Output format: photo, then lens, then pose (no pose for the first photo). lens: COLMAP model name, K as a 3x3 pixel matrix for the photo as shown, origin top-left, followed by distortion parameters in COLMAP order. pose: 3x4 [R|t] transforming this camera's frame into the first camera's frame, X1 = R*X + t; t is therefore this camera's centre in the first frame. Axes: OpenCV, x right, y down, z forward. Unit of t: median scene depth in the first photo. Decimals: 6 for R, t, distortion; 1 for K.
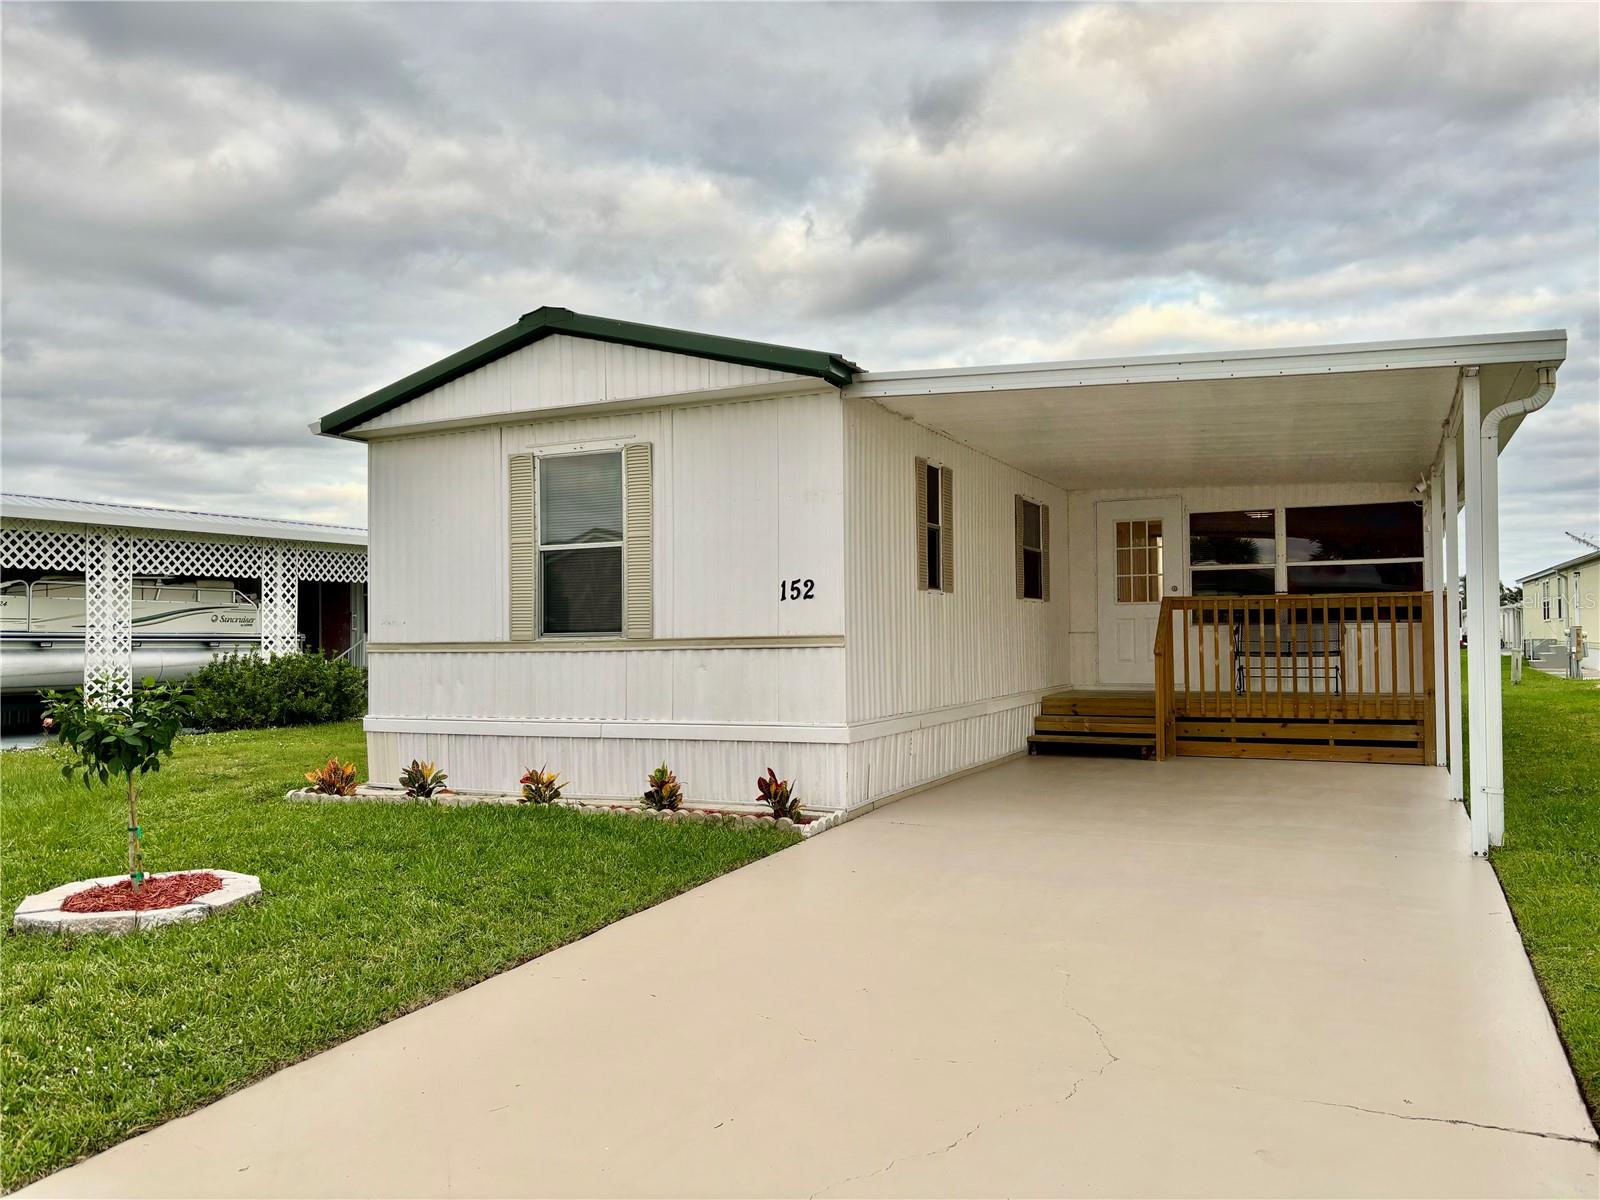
lens RADIAL K [[1214.2, 0, 803.5], [0, 1214.2, 605.4], [0, 0, 1]] dist [0.051920, -0.058686]
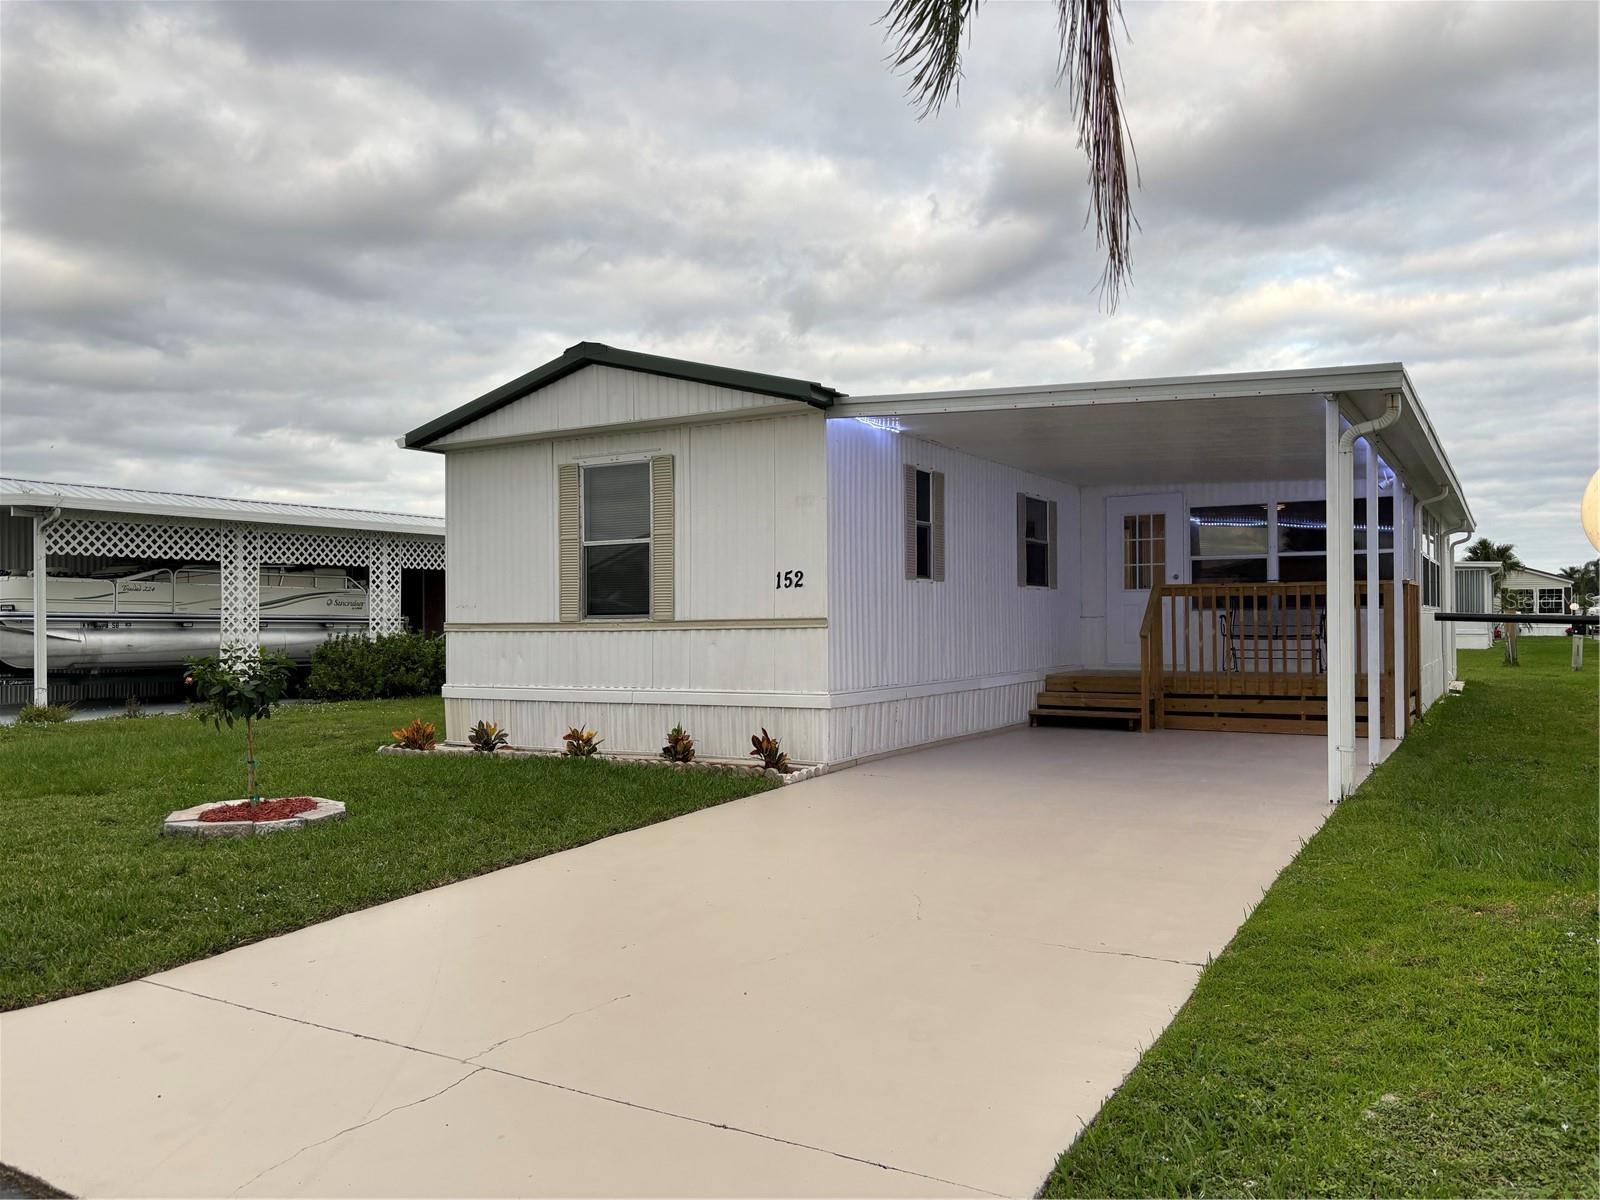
lens RADIAL K [[1202.3, 0, 800.0], [0, 1202.3, 600.0], [0, 0, 1]] dist [0.071907, -0.116025]
pose [[0.996292, 0.001965, -0.086017, 0.063397], [-0.001307, 0.999970, 0.007698, -0.000922], [0.086030, -0.007557, 0.996264, -0.102244]]
